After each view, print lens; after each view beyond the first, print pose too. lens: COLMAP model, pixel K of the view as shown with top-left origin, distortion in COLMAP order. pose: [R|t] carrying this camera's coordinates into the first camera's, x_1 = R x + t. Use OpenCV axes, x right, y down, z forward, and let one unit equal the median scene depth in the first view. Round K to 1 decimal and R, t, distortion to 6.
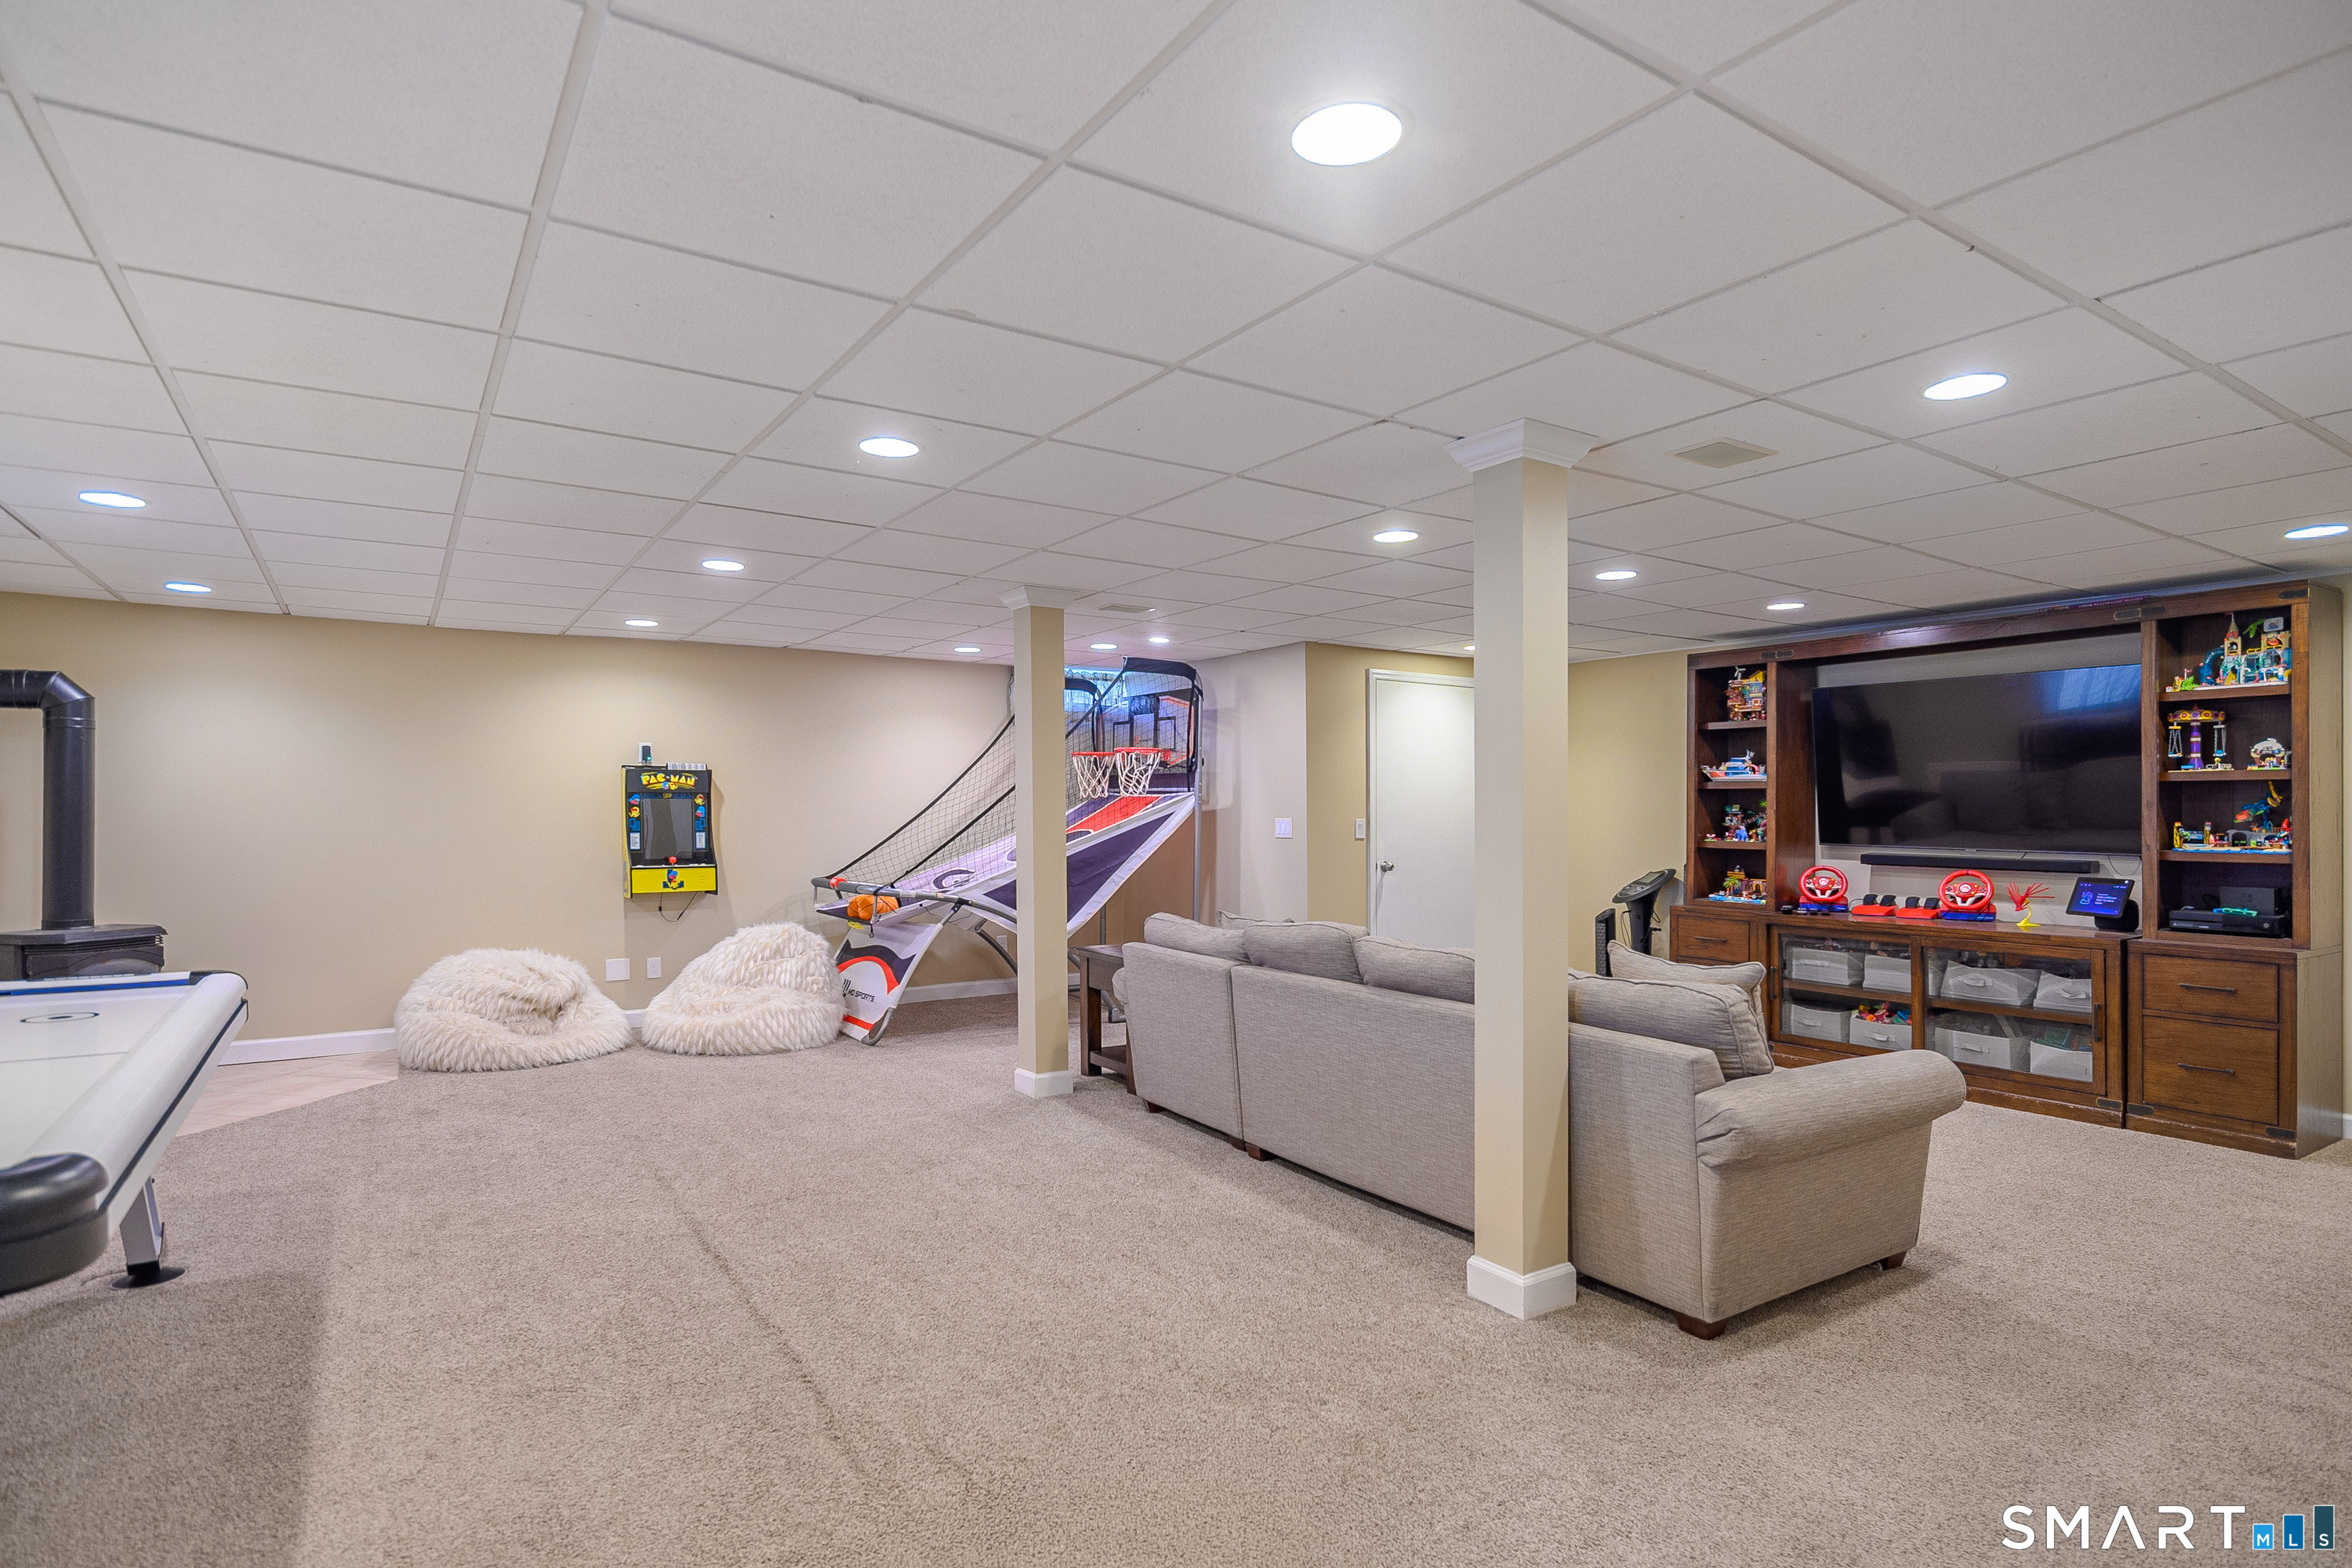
lens RADIAL K [[1194.8, 0, 1178.0], [0, 1194.8, 794.8], [0, 0, 1]] dist [-0.001327, 0.000366]
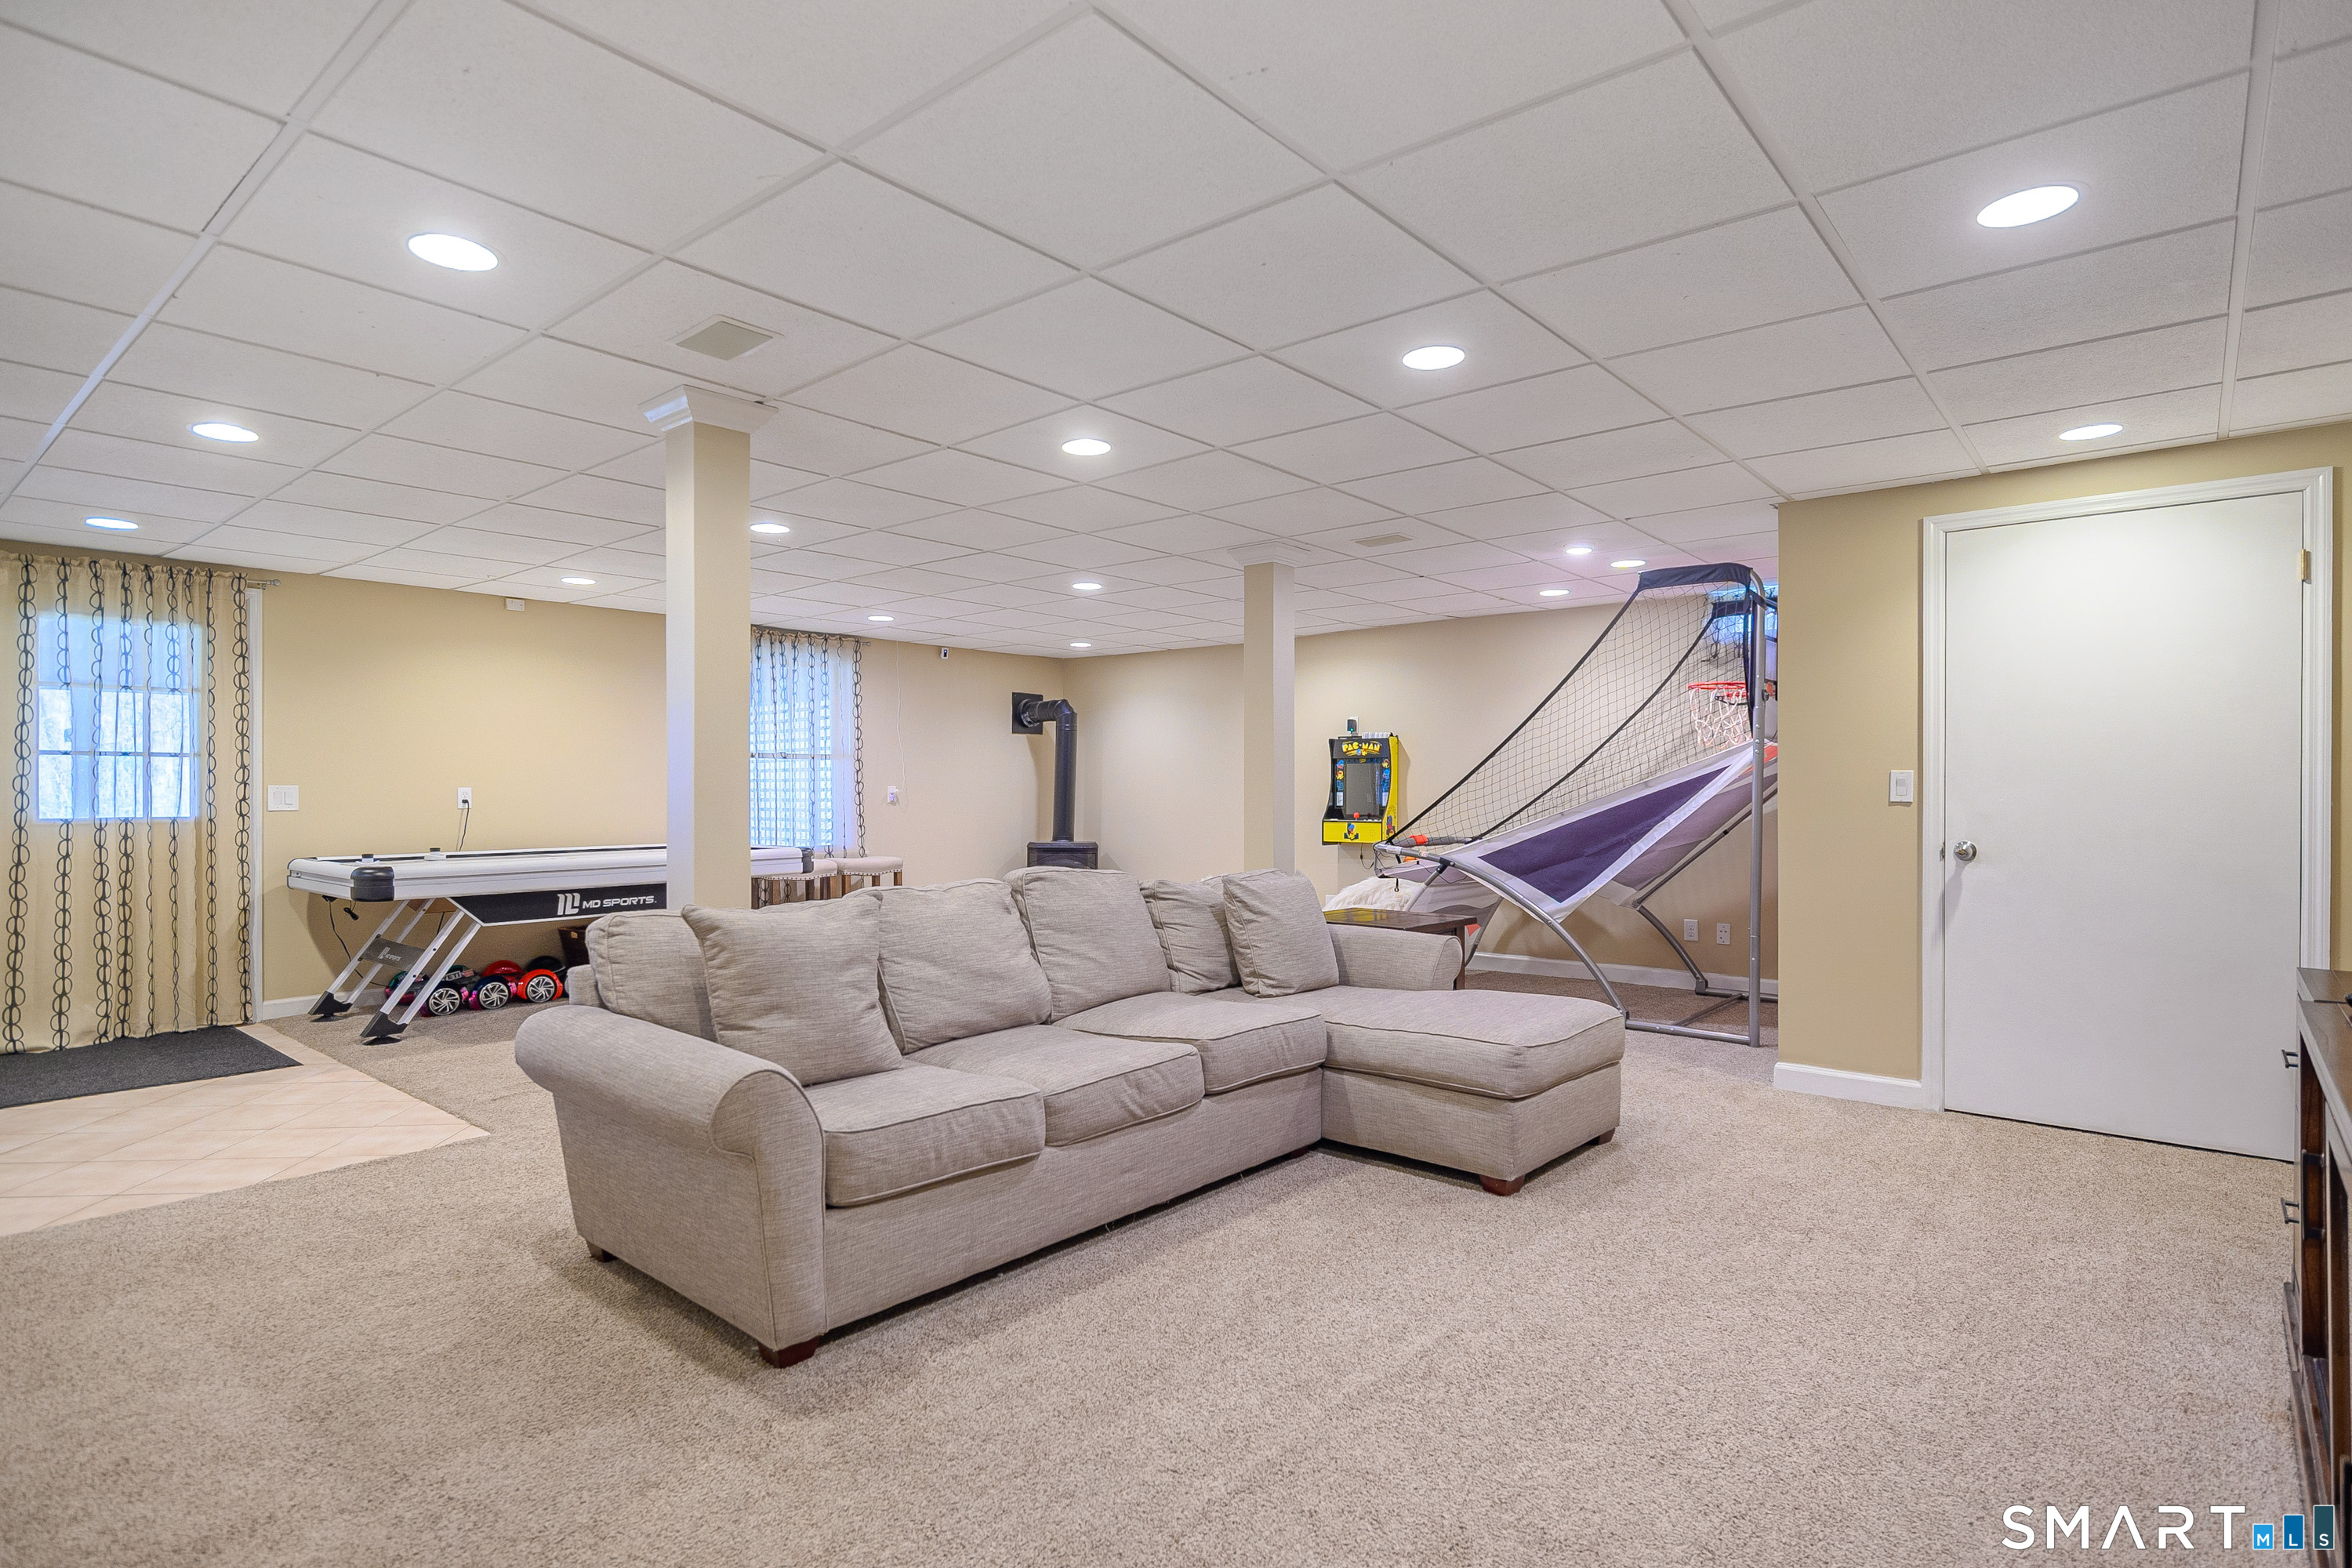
lens RADIAL K [[1194.8, 0, 1182.0], [0, 1194.8, 791.5], [0, 0, 1]] dist [-0.001327, 0.000366]
pose [[0.280848, -0.001009, -0.959752, 0.661594], [0.012596, 0.999917, 0.002635, 0.025963], [0.959670, -0.012830, 0.280837, 0.506725]]
